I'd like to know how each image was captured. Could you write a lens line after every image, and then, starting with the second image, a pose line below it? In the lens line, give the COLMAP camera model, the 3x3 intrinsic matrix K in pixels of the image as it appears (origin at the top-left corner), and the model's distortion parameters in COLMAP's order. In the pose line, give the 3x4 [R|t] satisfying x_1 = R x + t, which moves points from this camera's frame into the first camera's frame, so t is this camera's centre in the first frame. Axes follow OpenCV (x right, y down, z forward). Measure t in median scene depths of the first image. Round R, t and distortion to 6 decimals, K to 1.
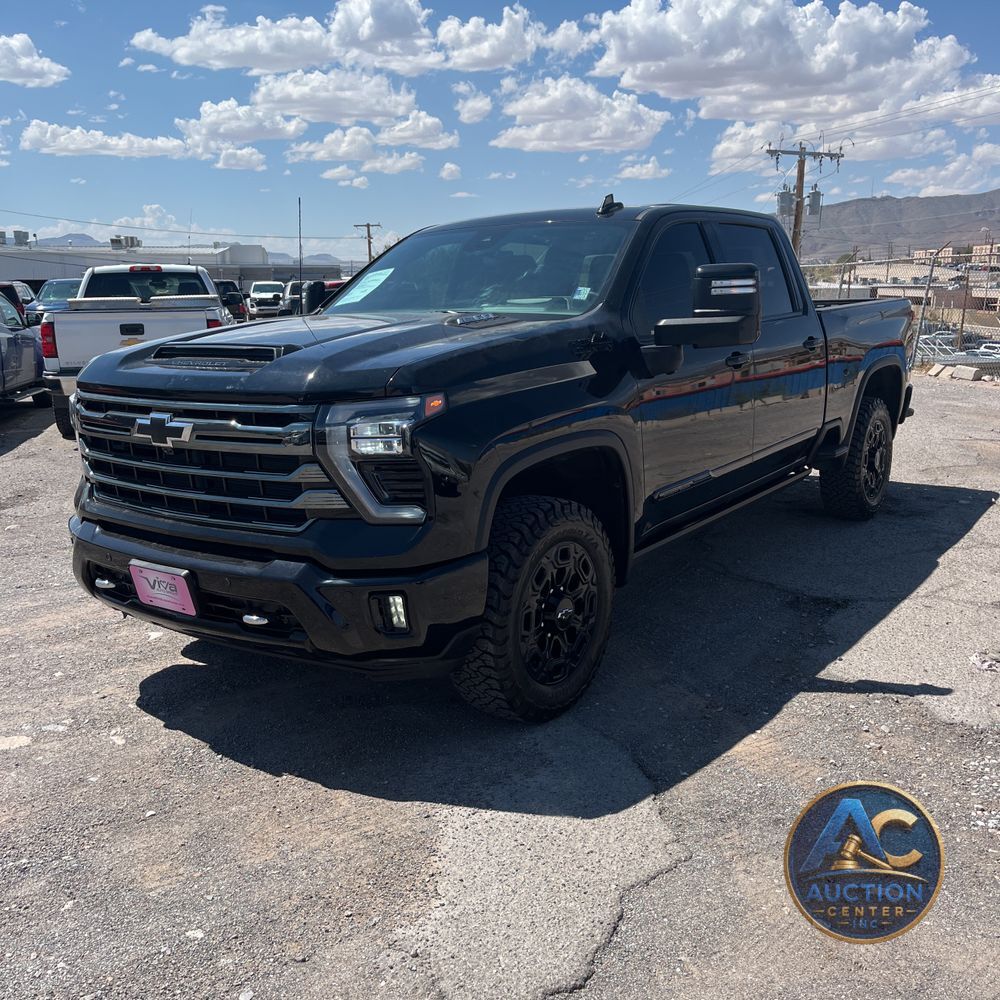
lens RADIAL K [[1017.1, 0, 506.9], [0, 1017.1, 514.8], [0, 0, 1]] dist [0.013983, 0.000000]
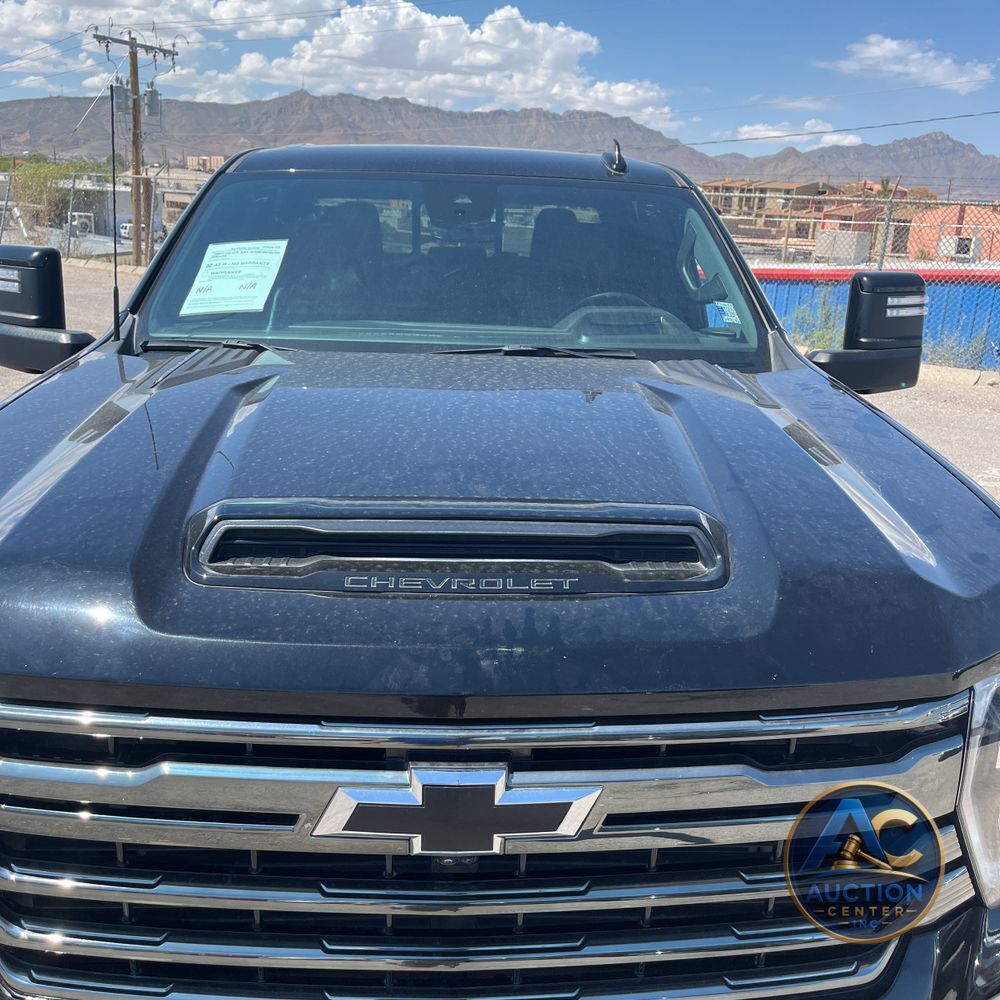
lens RADIAL K [[1017.1, 0, 507.2], [0, 1017.1, 496.7], [0, 0, 1]] dist [0.013983, 0.000000]
pose [[0.780080, -0.124812, 0.613104, -0.402913], [0.079438, 0.991728, 0.100817, -0.169901], [-0.620616, -0.029942, 0.783543, 0.561174]]
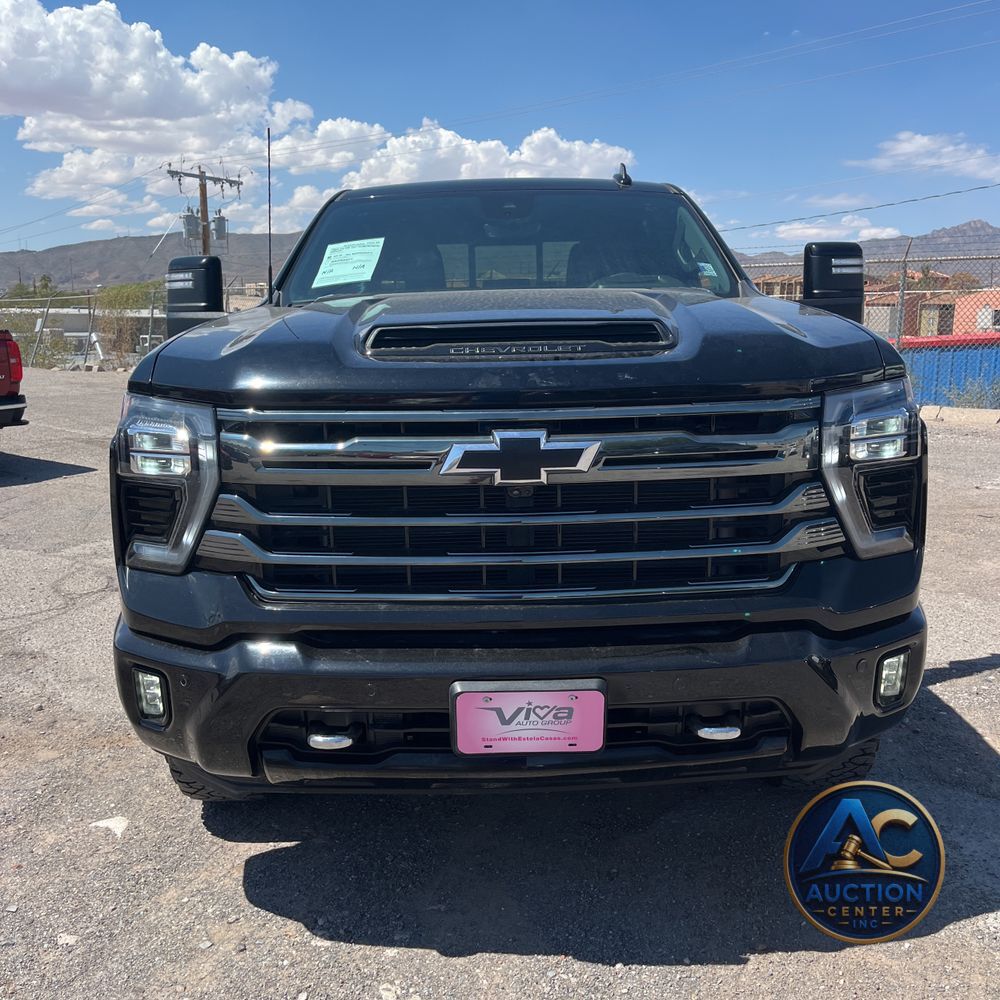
lens RADIAL K [[1017.1, 0, 503.6], [0, 1017.1, 497.4], [0, 0, 1]] dist [0.013983, 0.000000]
pose [[0.809896, -0.096897, 0.578514, -0.536922], [0.123142, 0.992370, -0.006179, -0.044571], [-0.573501, 0.076244, 0.815649, 0.401575]]
